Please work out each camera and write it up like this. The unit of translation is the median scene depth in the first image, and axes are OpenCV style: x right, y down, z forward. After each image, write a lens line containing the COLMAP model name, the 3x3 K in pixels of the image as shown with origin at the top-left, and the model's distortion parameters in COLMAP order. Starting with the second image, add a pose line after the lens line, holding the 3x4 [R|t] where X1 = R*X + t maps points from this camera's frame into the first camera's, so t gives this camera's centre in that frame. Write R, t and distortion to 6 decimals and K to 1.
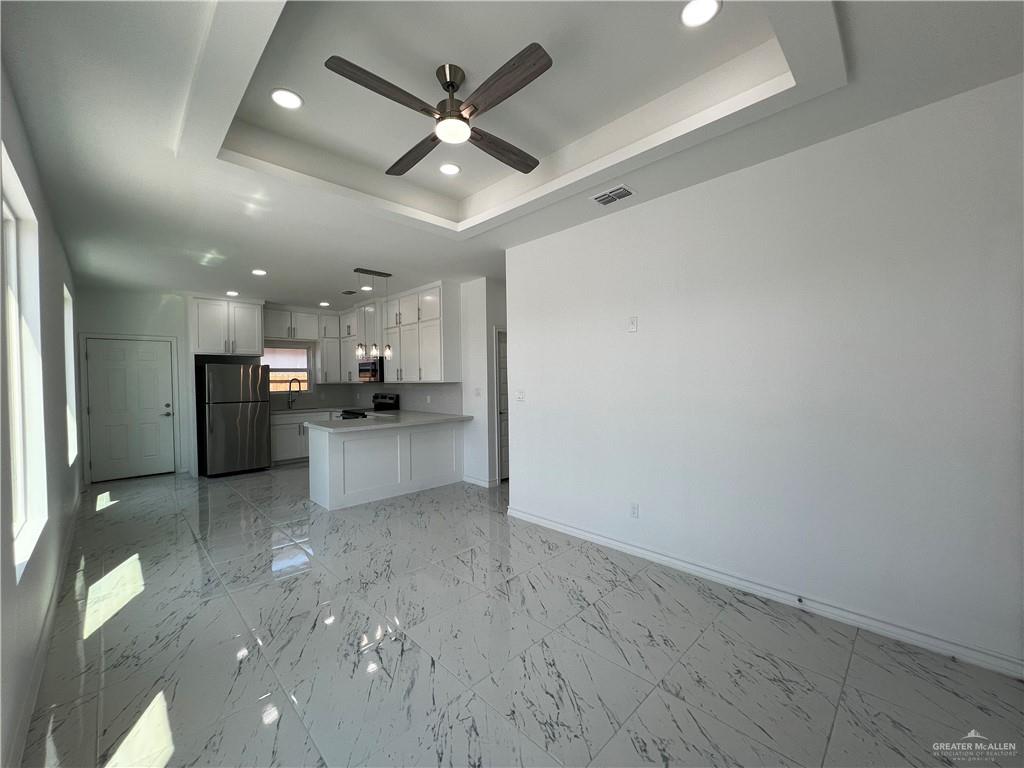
lens RADIAL K [[410.4, 0, 511.9], [0, 410.4, 387.1], [0, 0, 1]] dist [-0.001639, 0.000166]
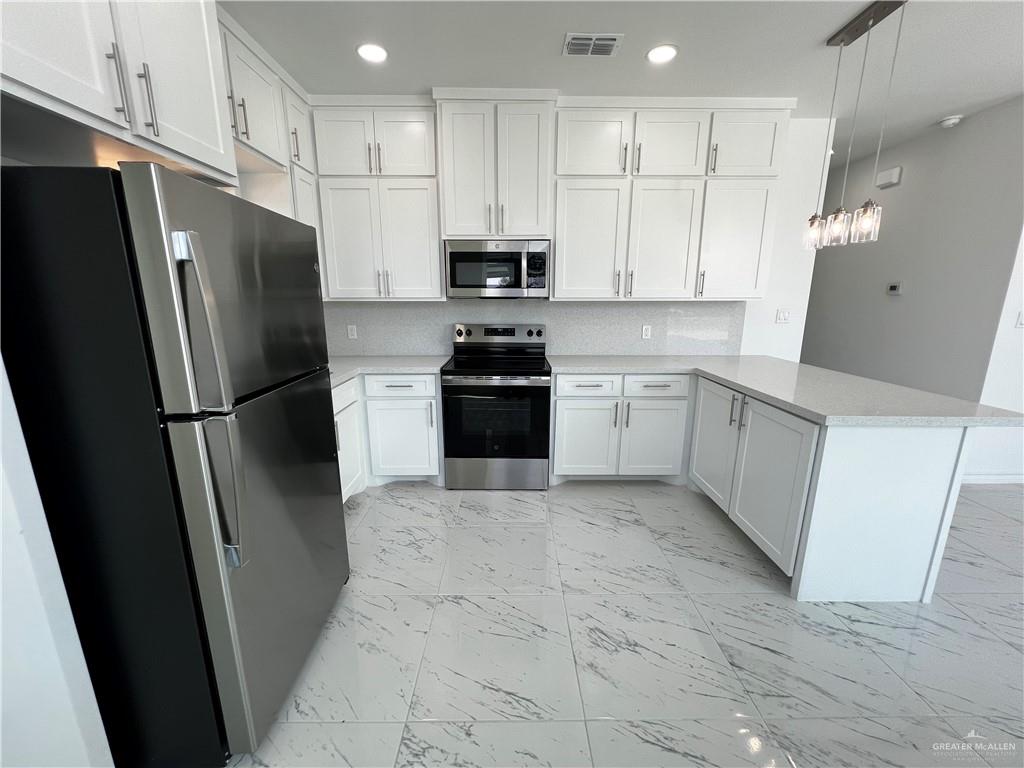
lens RADIAL K [[410.4, 0, 511.9], [0, 410.4, 387.1], [0, 0, 1]] dist [-0.001639, 0.000166]
pose [[0.695605, -0.140818, 0.704488, -0.719638], [0.004837, 0.981498, 0.191413, -0.003863], [-0.718408, -0.129740, 0.683416, 0.739001]]
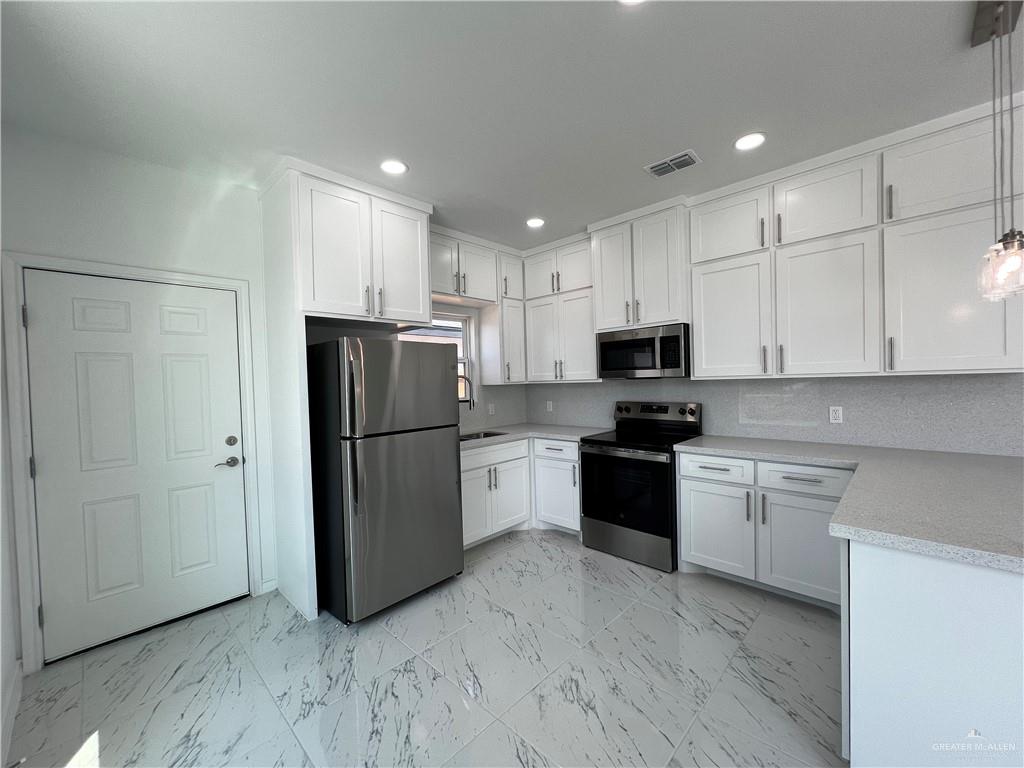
lens RADIAL K [[410.4, 0, 511.9], [0, 410.4, 387.1], [0, 0, 1]] dist [-0.001639, 0.000166]
pose [[0.999562, -0.017141, 0.024121, -0.556387], [0.017226, 0.999846, -0.003310, -0.004437], [-0.024060, 0.003724, 0.999704, 0.565981]]
